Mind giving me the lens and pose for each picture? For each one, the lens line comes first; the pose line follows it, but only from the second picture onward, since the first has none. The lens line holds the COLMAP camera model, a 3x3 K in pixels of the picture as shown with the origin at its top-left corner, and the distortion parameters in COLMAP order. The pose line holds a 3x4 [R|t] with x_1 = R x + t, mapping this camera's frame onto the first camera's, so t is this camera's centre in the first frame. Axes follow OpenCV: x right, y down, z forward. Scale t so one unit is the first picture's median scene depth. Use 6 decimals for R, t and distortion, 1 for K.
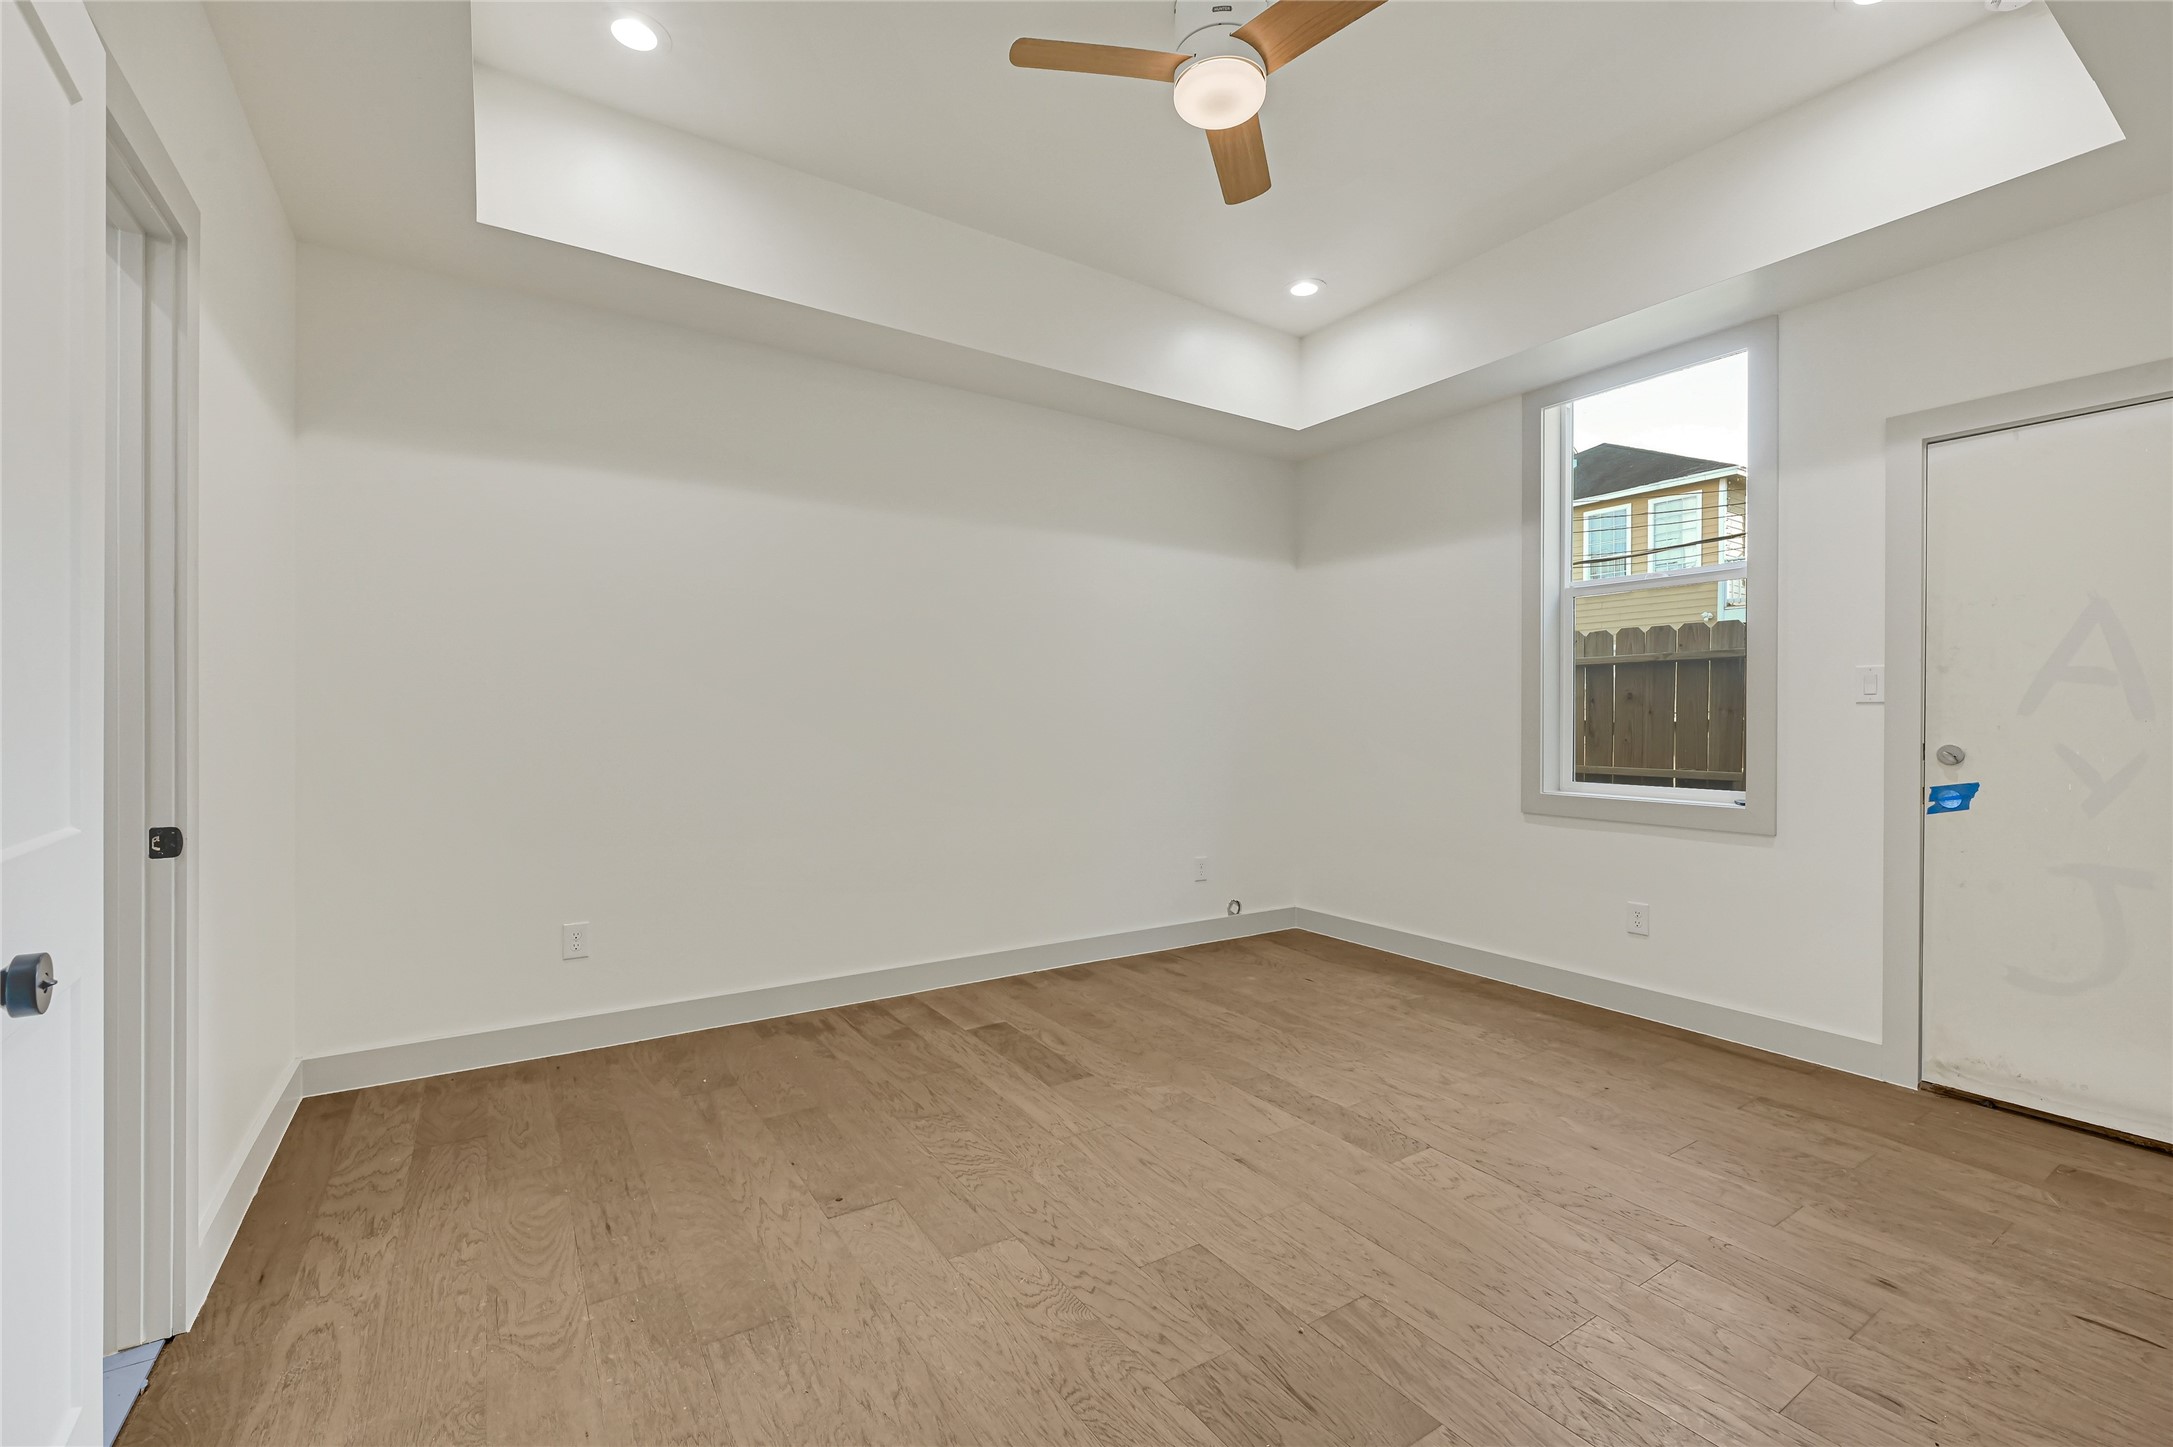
lens RADIAL K [[890.9, 0, 1089.1], [0, 890.9, 725.9], [0, 0, 1]] dist [-0.000369, -0.000175]
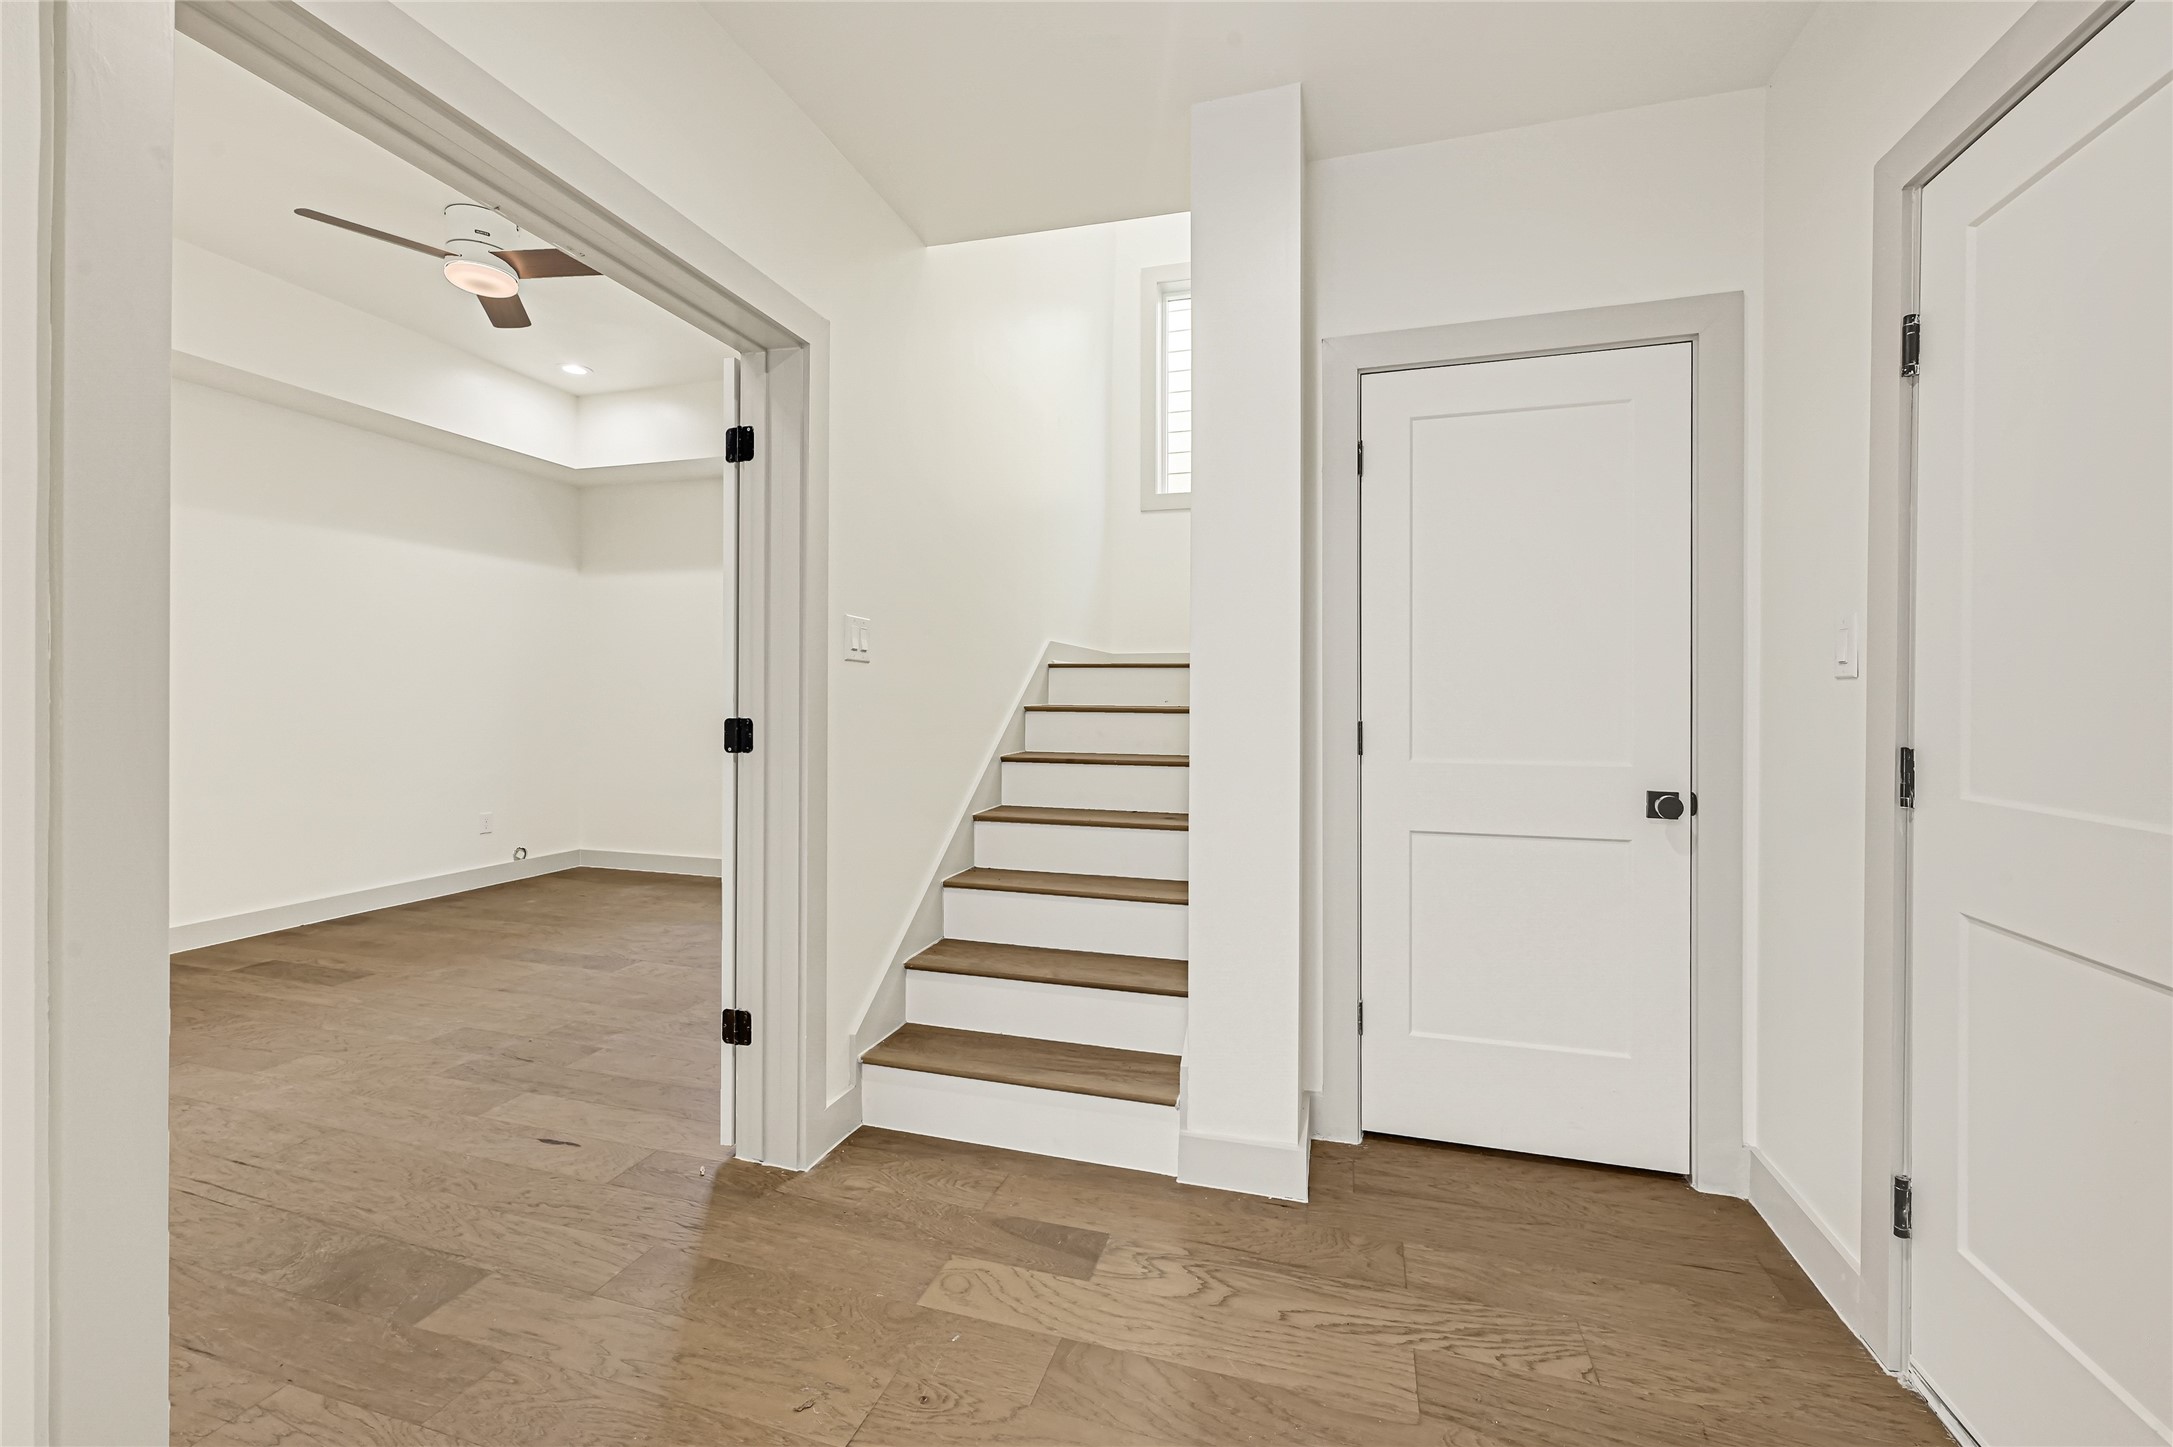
lens RADIAL K [[890.9, 0, 1087.5], [0, 890.9, 706.7], [0, 0, 1]] dist [-0.000369, -0.000175]
pose [[0.767856, -0.004325, 0.640608, -0.029089], [-0.000211, 0.999975, 0.007004, -0.002406], [-0.640622, -0.005513, 0.767836, -0.681698]]
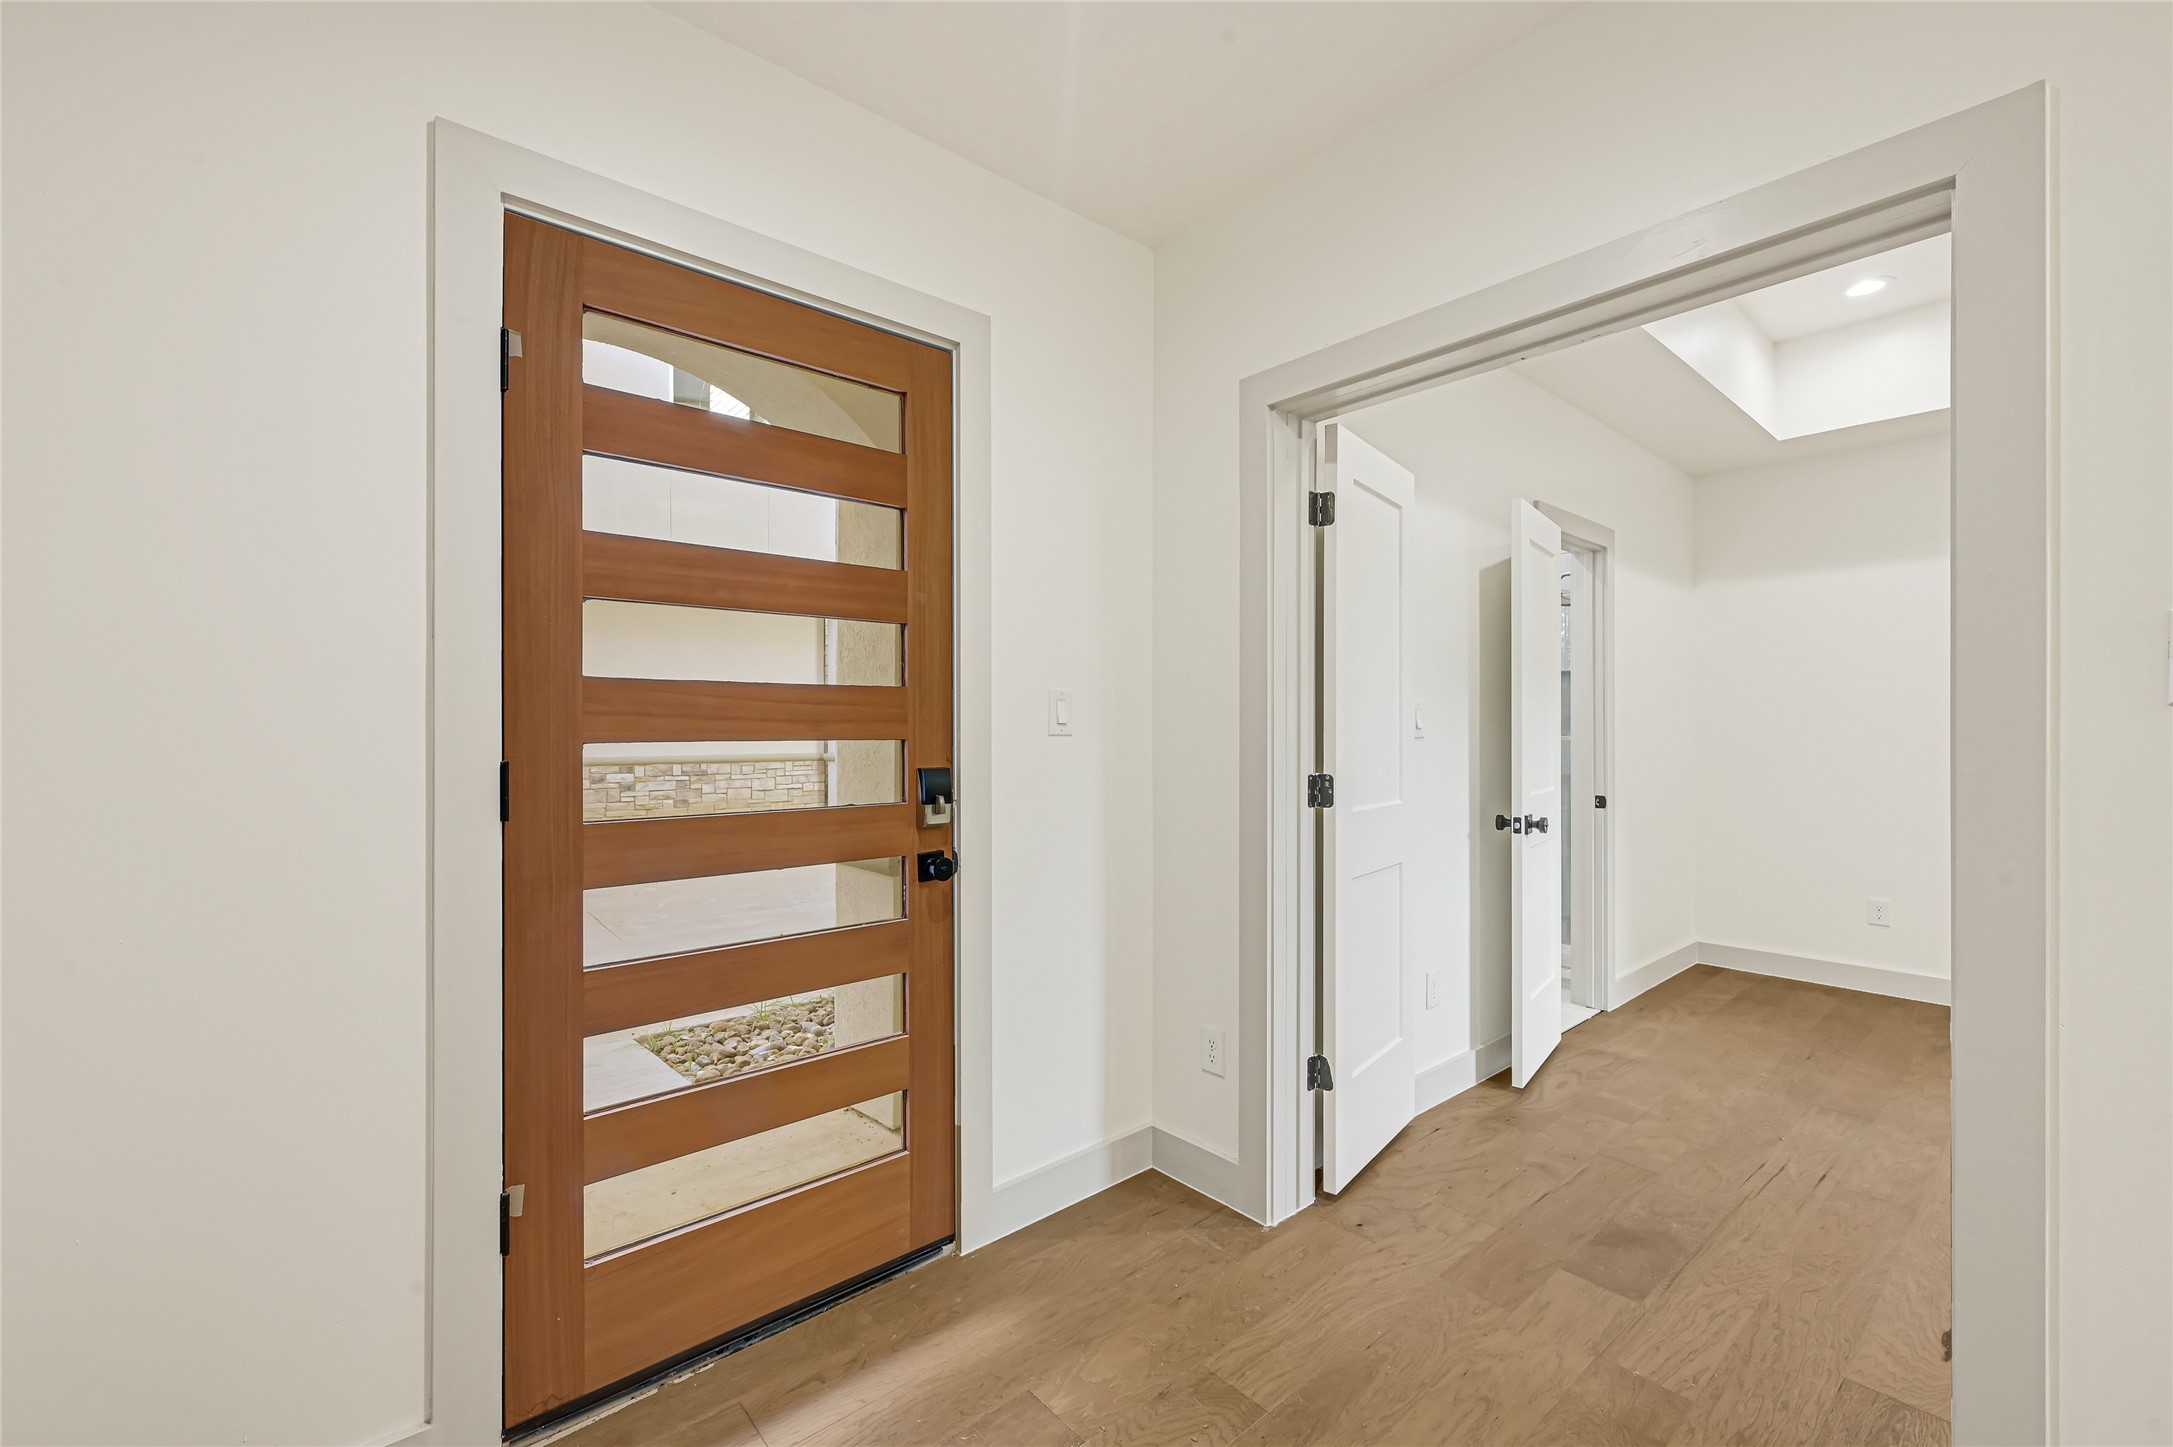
lens RADIAL K [[890.9, 0, 1070.8], [0, 890.9, 734.5], [0, 0, 1]] dist [-0.000369, -0.000175]
pose [[0.096019, -0.010055, -0.995329, 0.734607], [-0.001709, 0.999946, -0.010267, -0.014187], [0.995378, 0.002687, 0.095997, -0.393407]]
